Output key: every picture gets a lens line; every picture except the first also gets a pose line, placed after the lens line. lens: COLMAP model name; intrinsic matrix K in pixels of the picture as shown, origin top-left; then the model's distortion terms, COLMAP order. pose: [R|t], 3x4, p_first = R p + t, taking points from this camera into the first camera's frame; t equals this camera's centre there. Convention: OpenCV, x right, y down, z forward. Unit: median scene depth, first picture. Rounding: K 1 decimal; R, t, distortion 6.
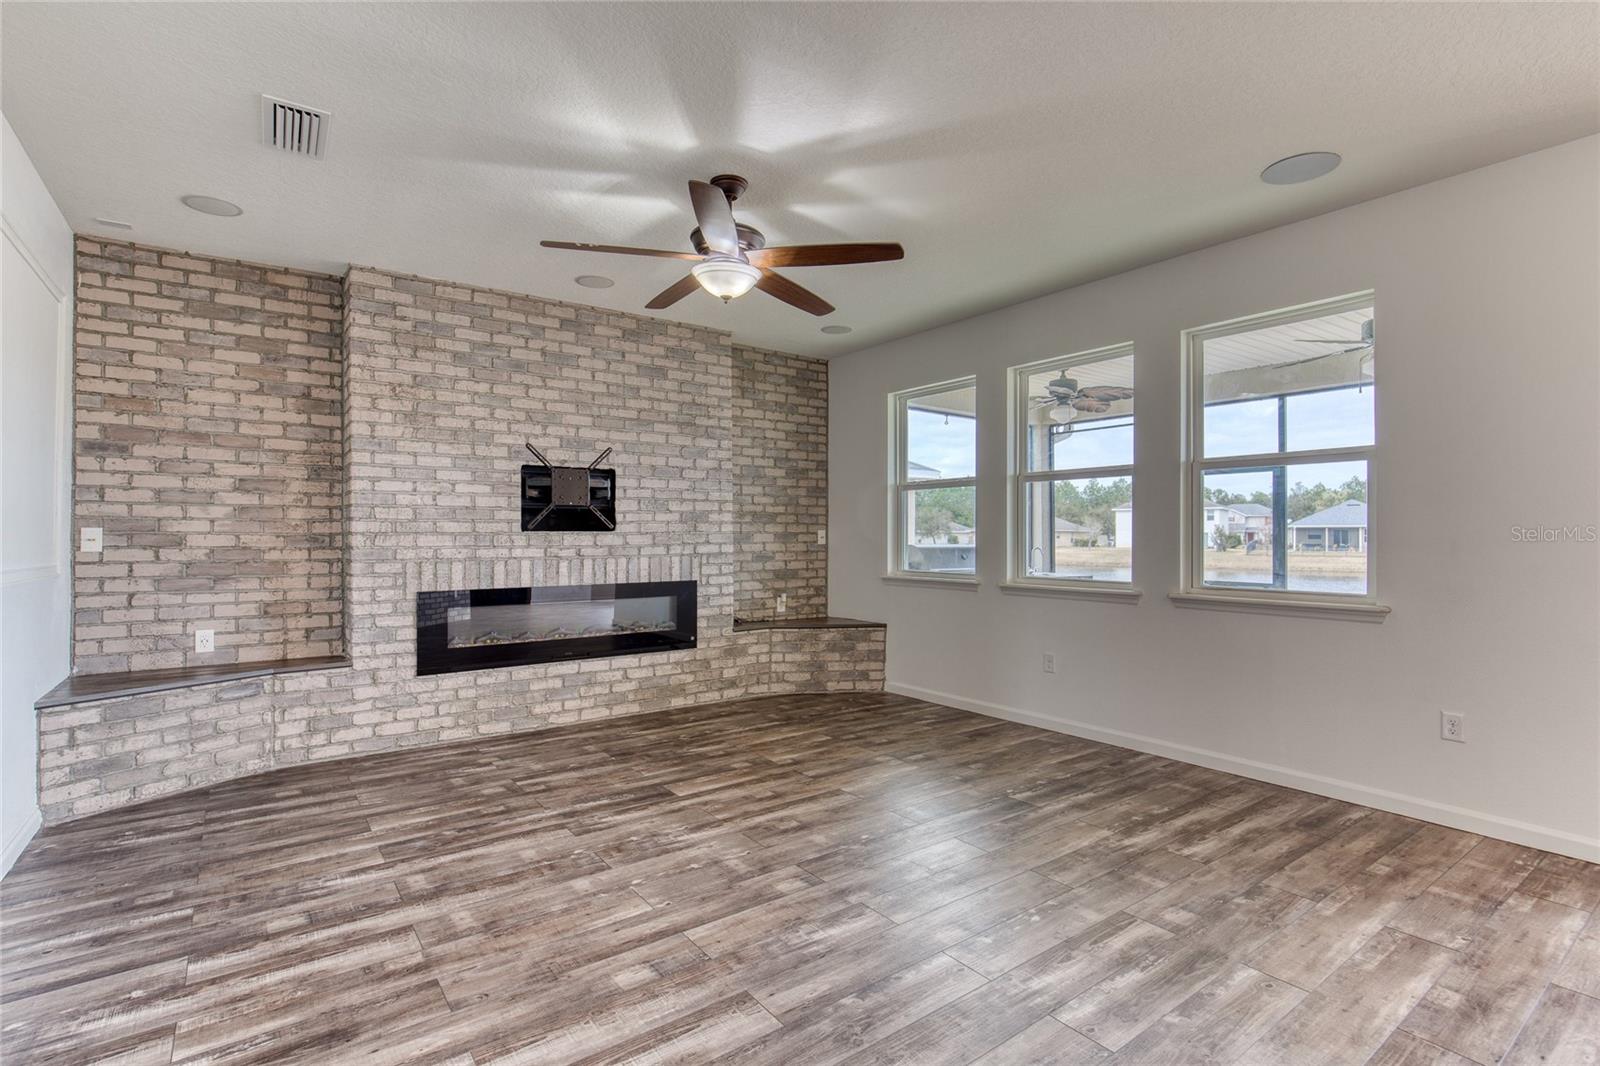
lens RADIAL K [[737.0, 0, 787.4], [0, 737.0, 525.1], [0, 0, 1]] dist [-0.014085, 0.006489]
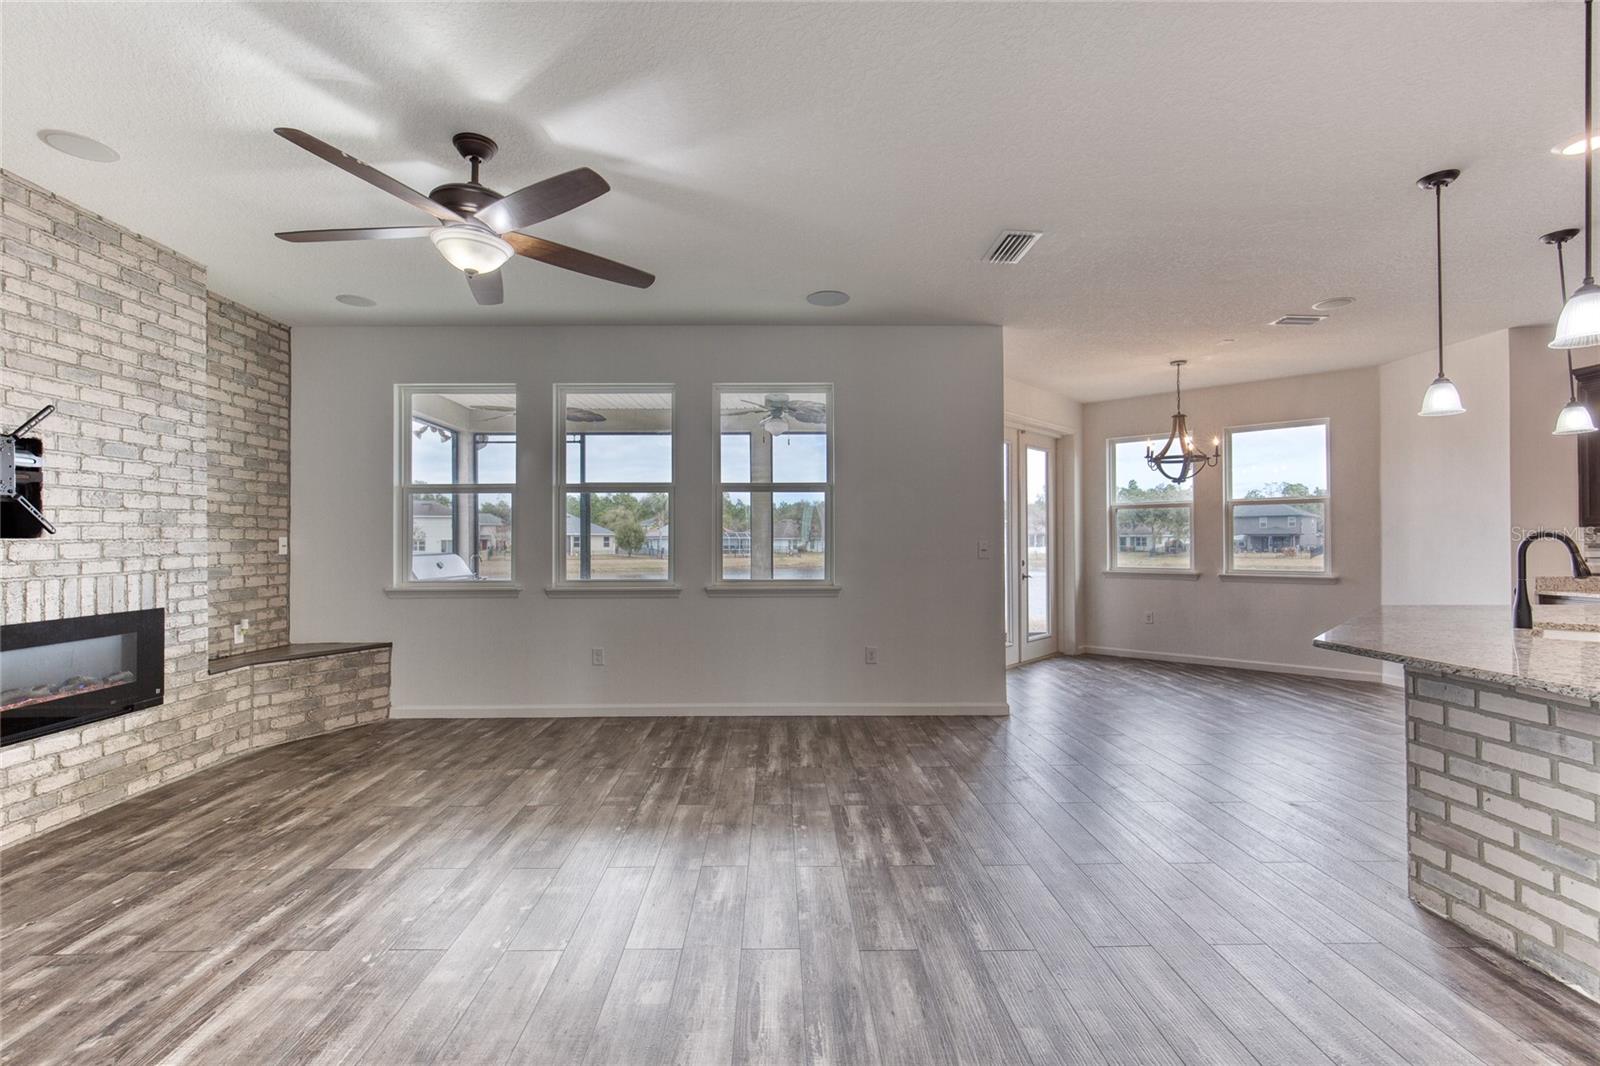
lens RADIAL K [[737.0, 0, 779.7], [0, 737.0, 531.7], [0, 0, 1]] dist [-0.014085, 0.006489]
pose [[0.577798, 0.009932, 0.816119, -0.409418], [-0.009125, 0.999942, -0.005709, 0.001099], [-0.816129, -0.004148, 0.577855, 0.133035]]
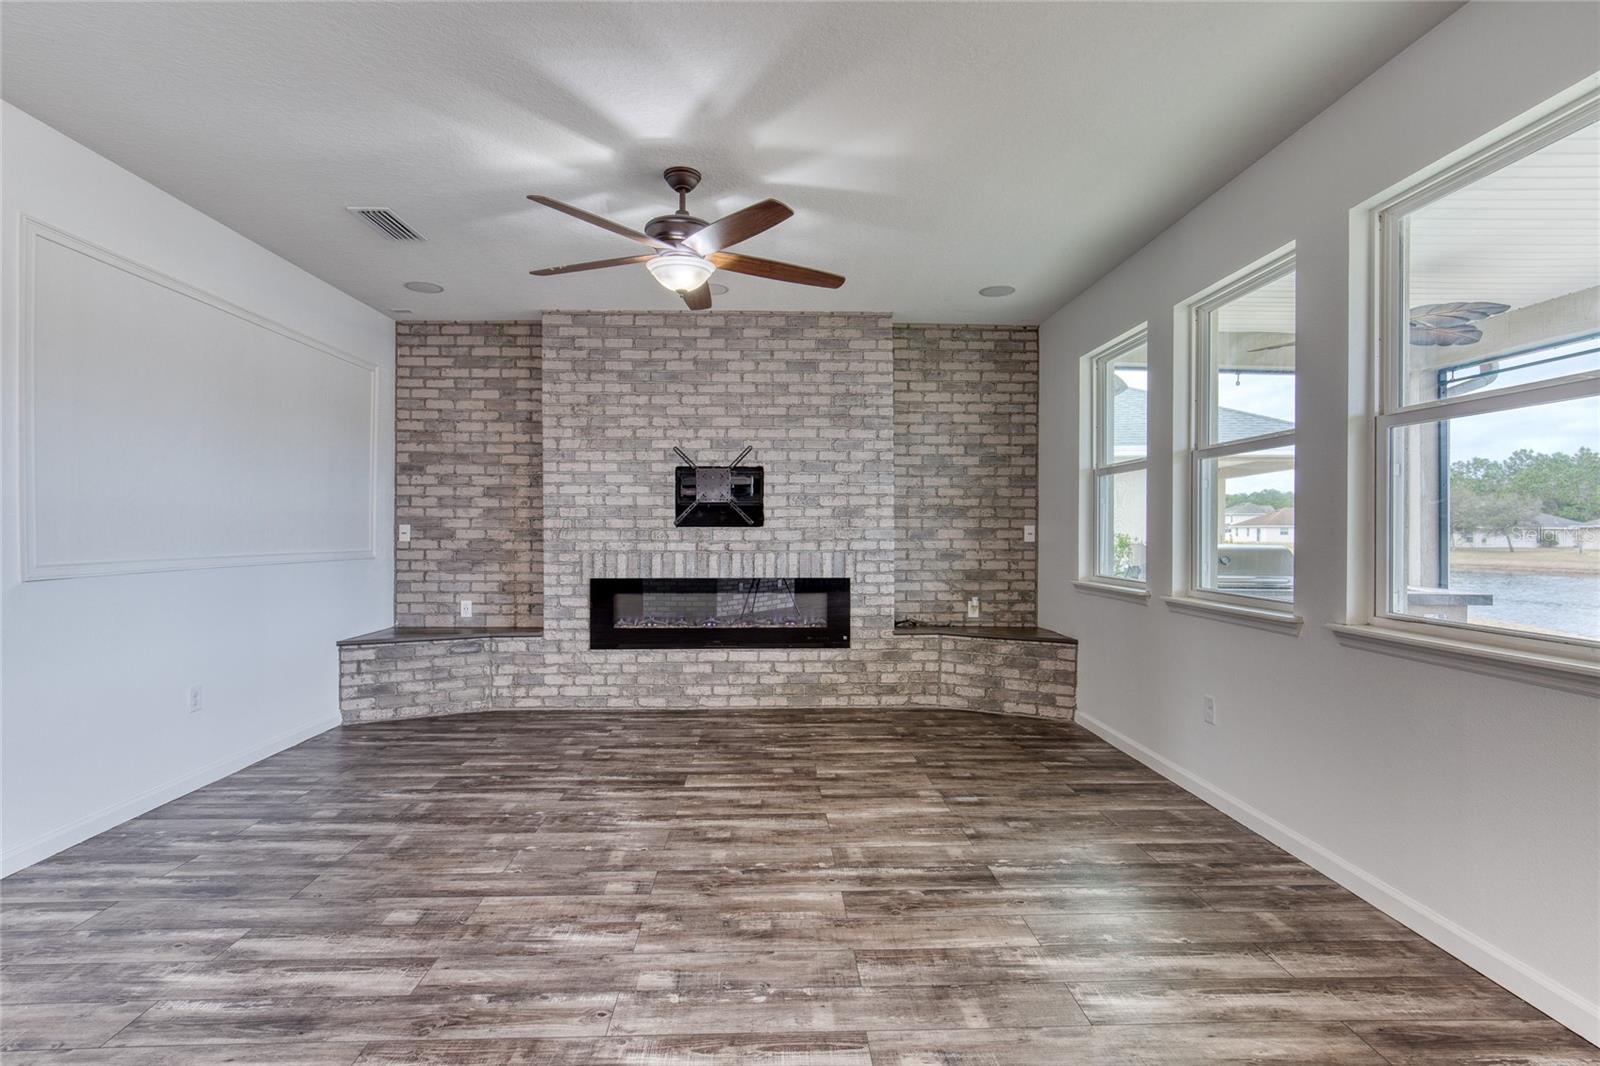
lens RADIAL K [[737.0, 0, 786.6], [0, 737.0, 536.8], [0, 0, 1]] dist [-0.014085, 0.006489]
pose [[0.829757, 0.007160, -0.558079, 0.401112], [0.004823, 0.999788, 0.019997, 0.001727], [0.558104, -0.019284, 0.829547, 0.180800]]
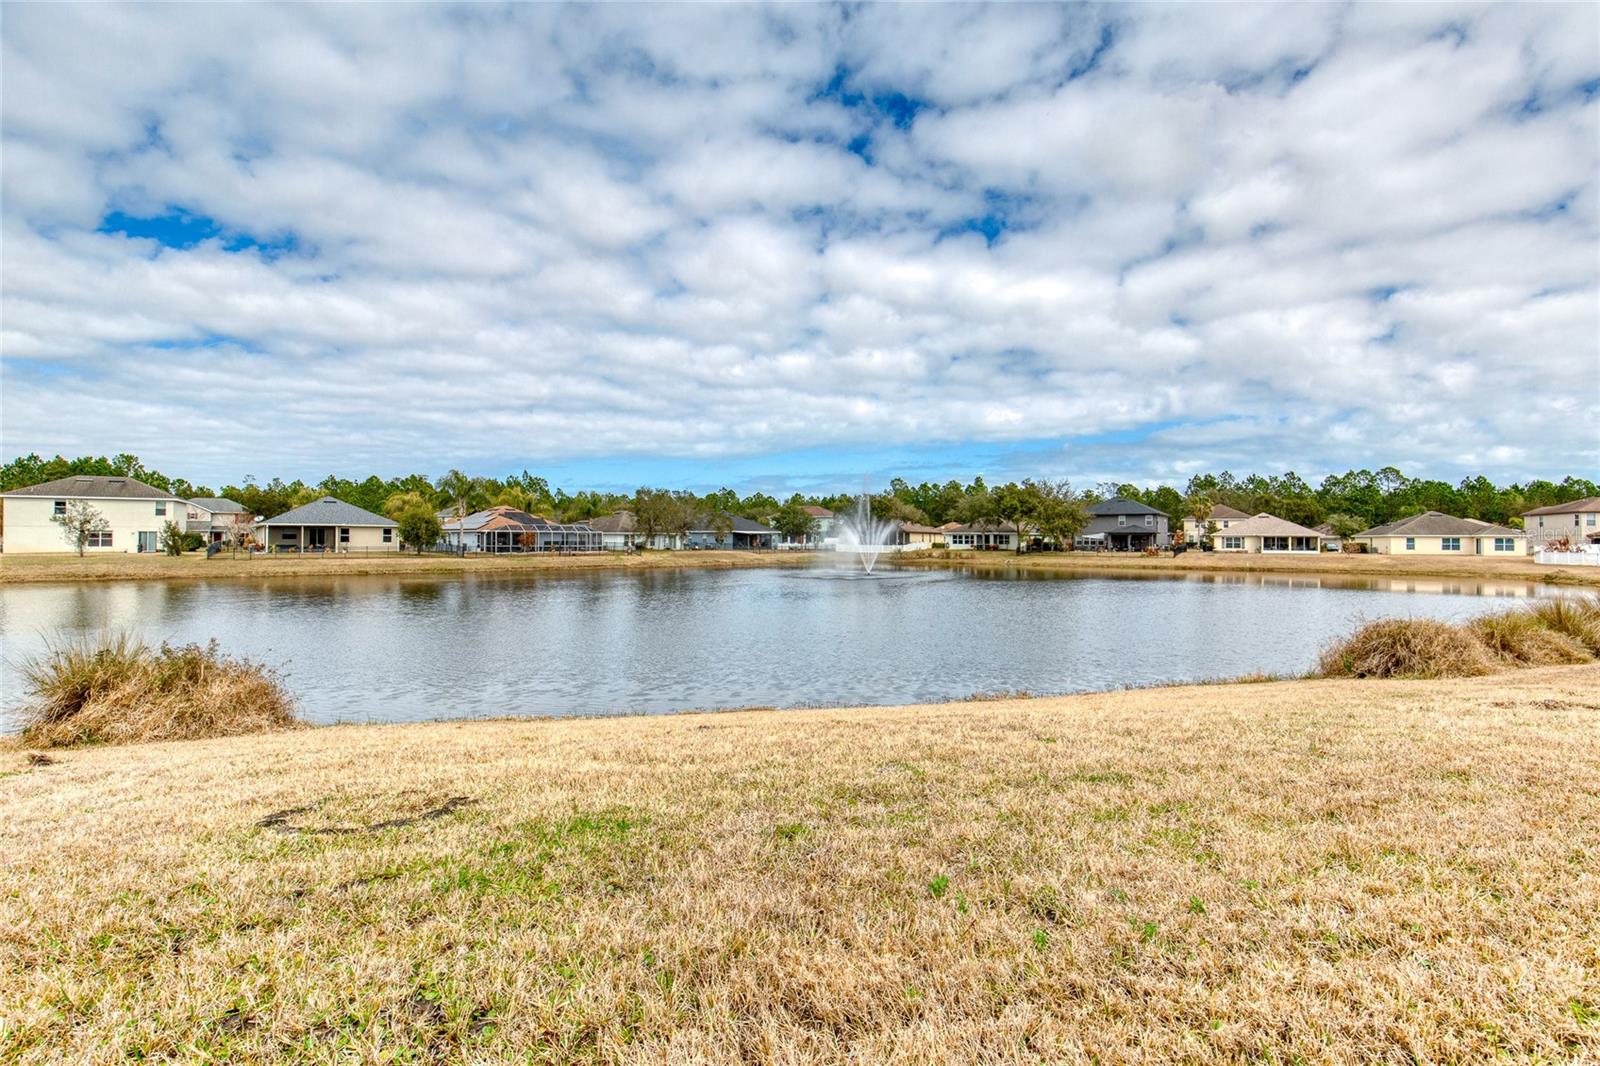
lens RADIAL K [[737.0, 0, 790.3], [0, 737.0, 562.8], [0, 0, 1]] dist [-0.014085, 0.006489]
pose [[0.351202, -0.026828, 0.935915, 2.263132], [-0.017955, 0.999213, 0.035380, 0.110902], [-0.936127, -0.029230, 0.350444, 2.720752]]
